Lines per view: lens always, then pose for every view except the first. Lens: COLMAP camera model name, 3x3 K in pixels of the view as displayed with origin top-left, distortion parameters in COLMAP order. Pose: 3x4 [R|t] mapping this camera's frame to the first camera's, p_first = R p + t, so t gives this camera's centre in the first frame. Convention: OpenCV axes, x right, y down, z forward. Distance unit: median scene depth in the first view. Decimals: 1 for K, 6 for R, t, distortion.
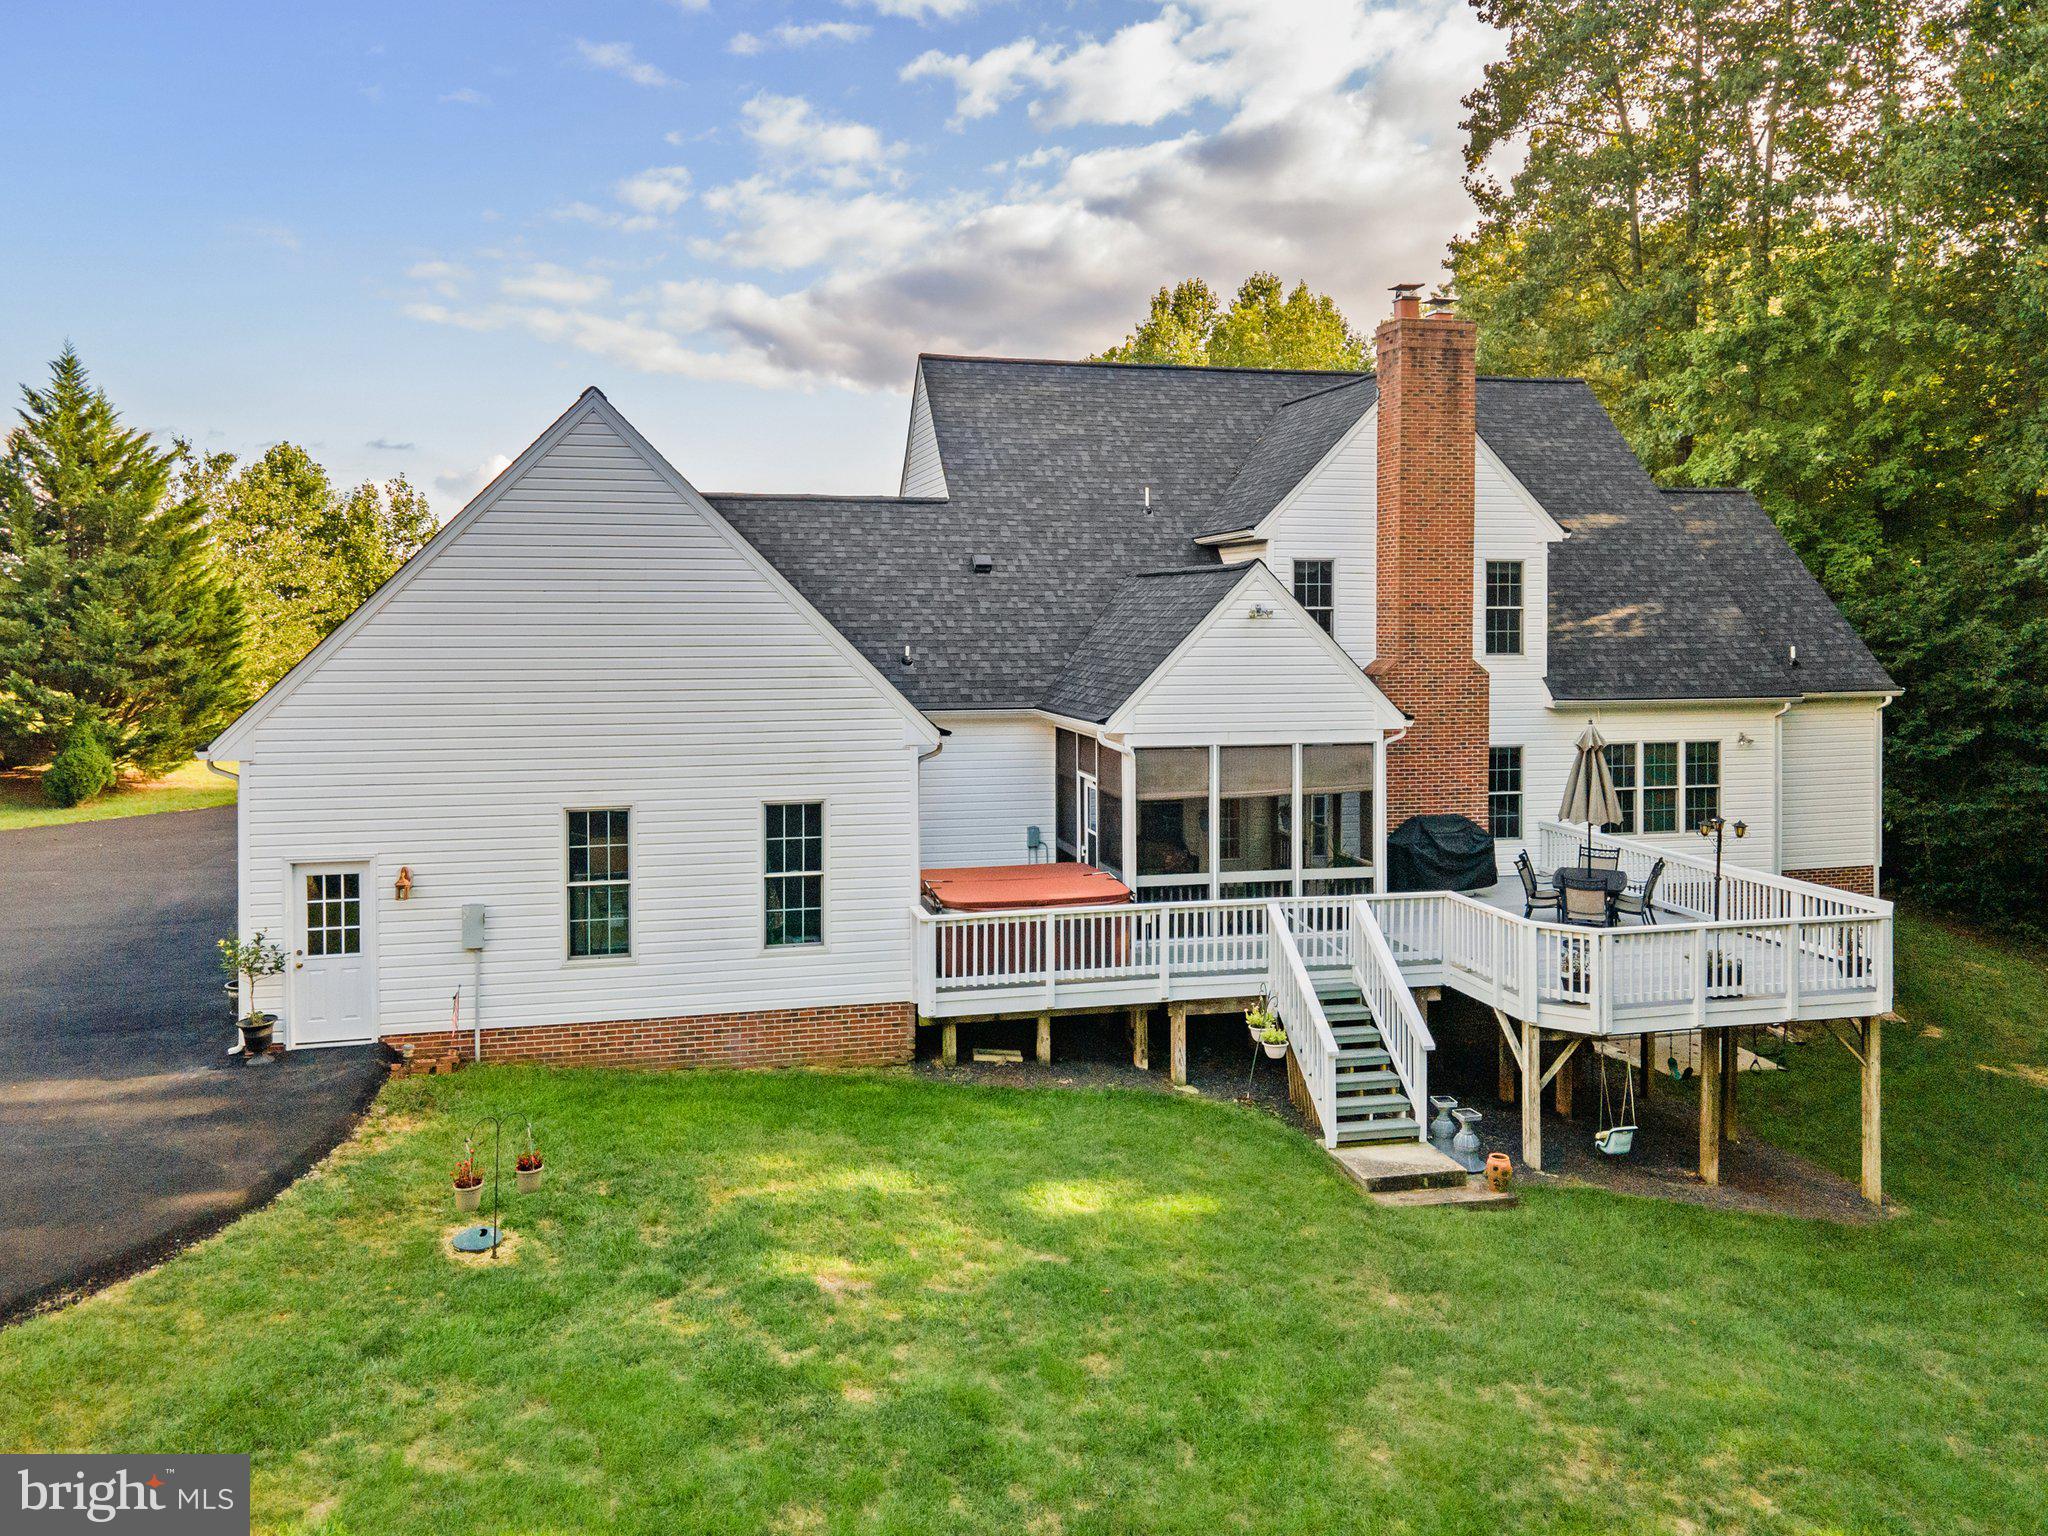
lens RADIAL K [[1491.8, 0, 1030.5], [0, 1491.8, 743.8], [0, 0, 1]] dist [0.015811, 0.048165]
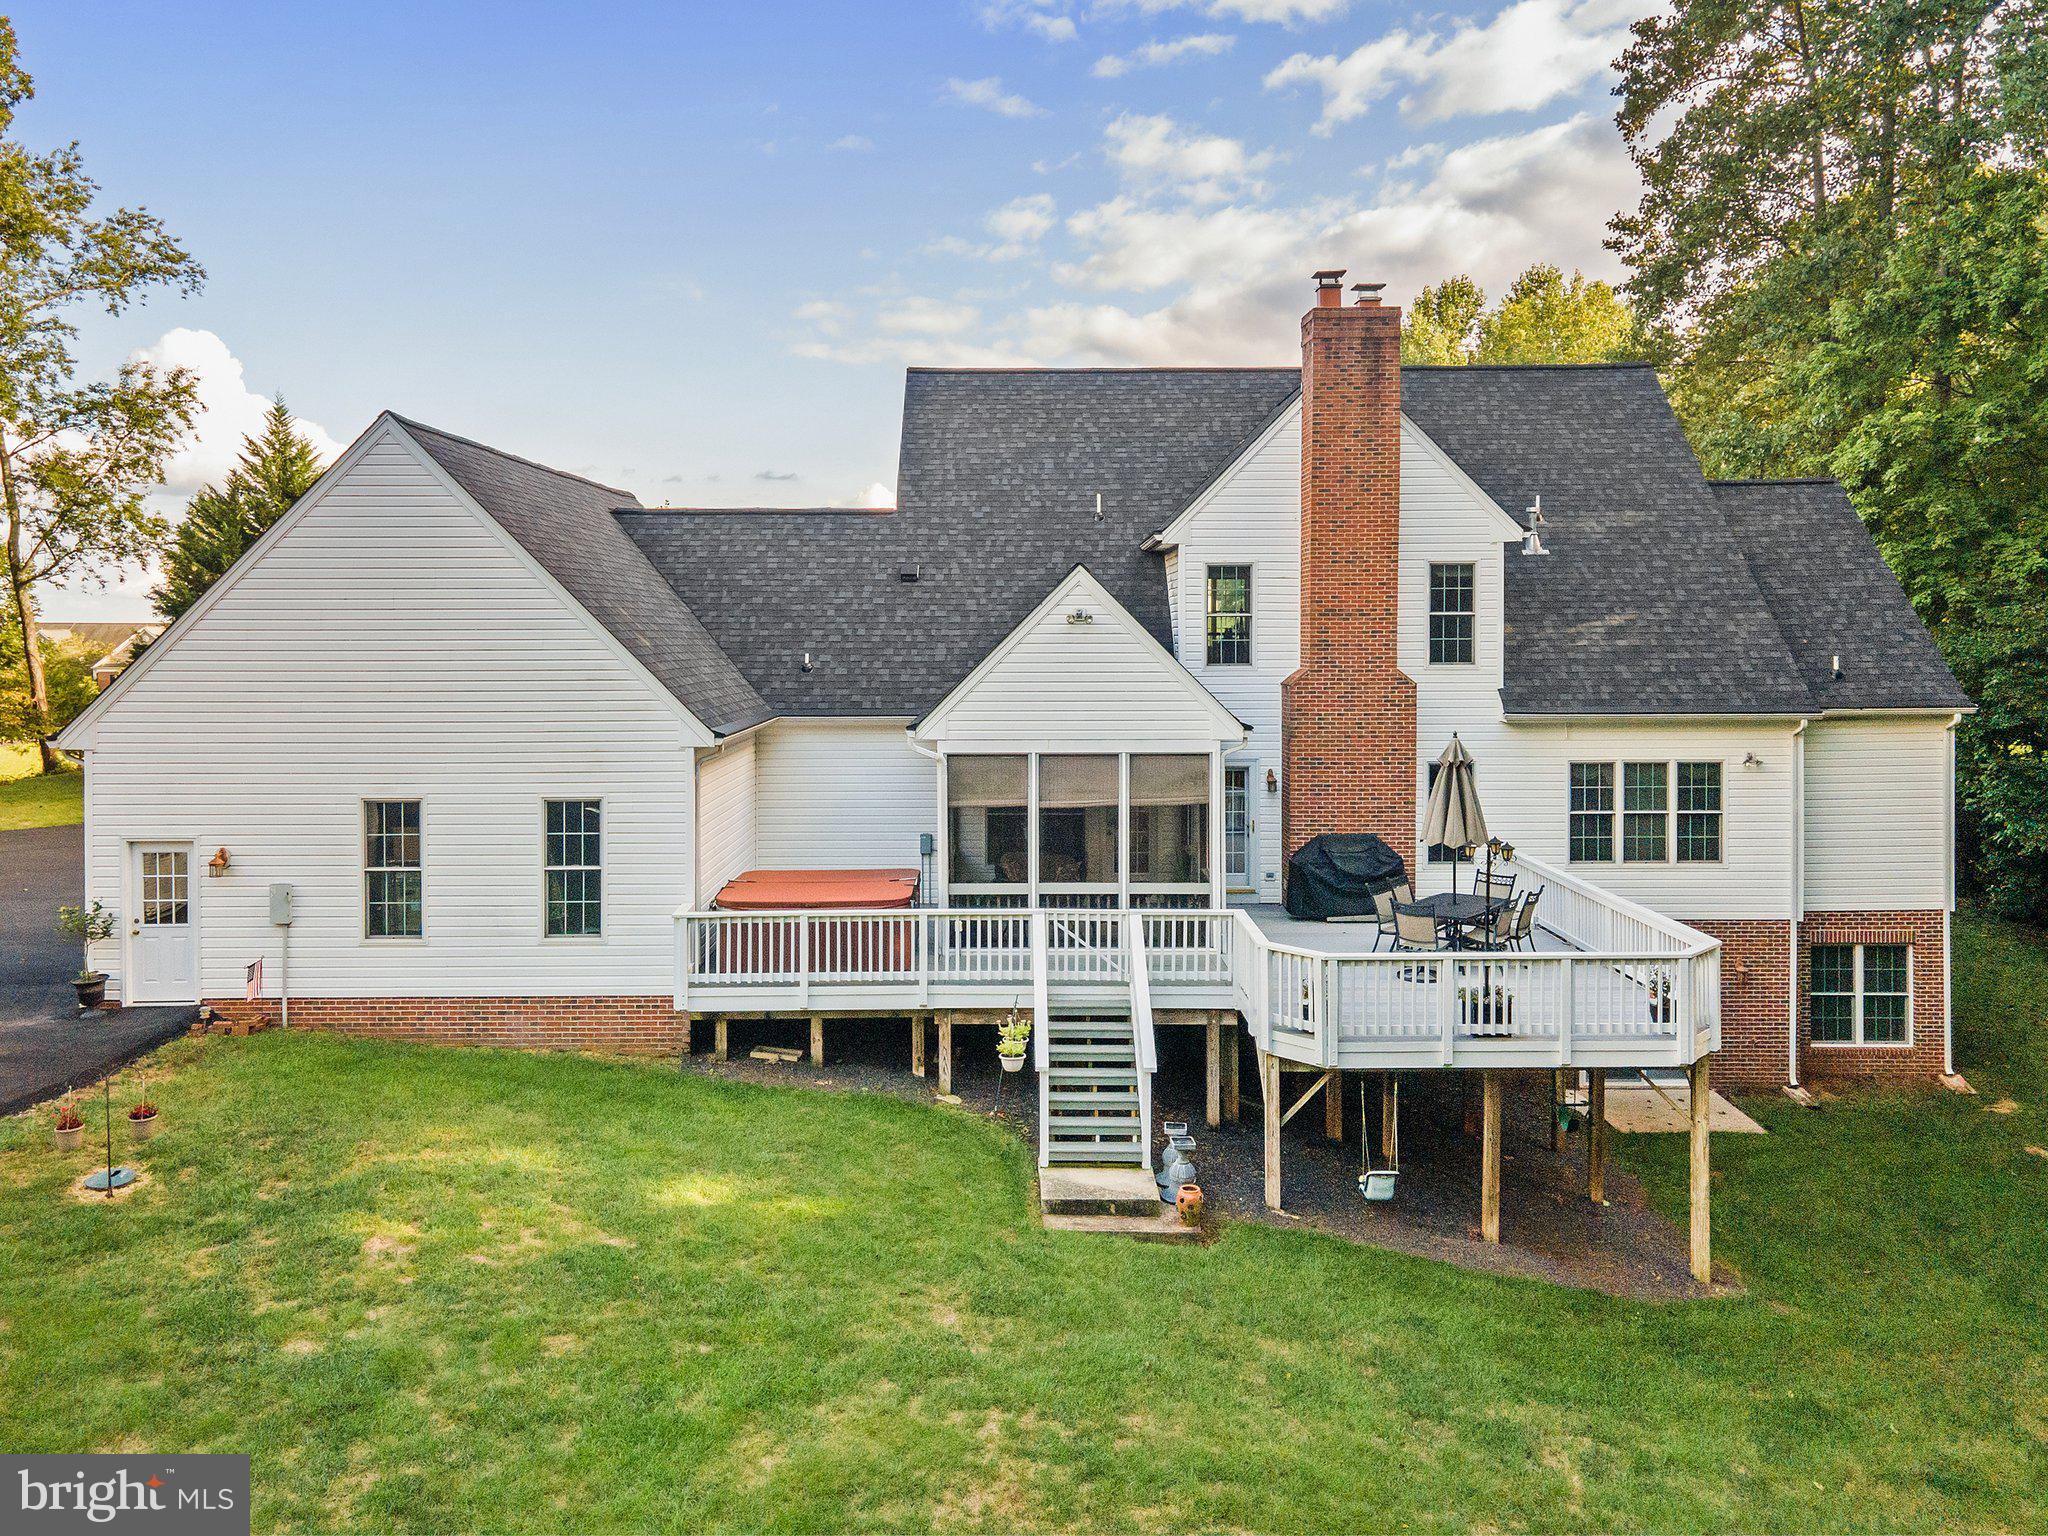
lens RADIAL K [[1497.5, 0, 1016.8], [0, 1497.5, 760.0], [0, 0, 1]] dist [0.007851, 0.055335]
pose [[0.971561, 0.016962, -0.236180, 0.379617], [-0.017313, 0.999850, 0.000585, 0.005423], [0.236154, 0.003521, 0.971709, 0.045861]]
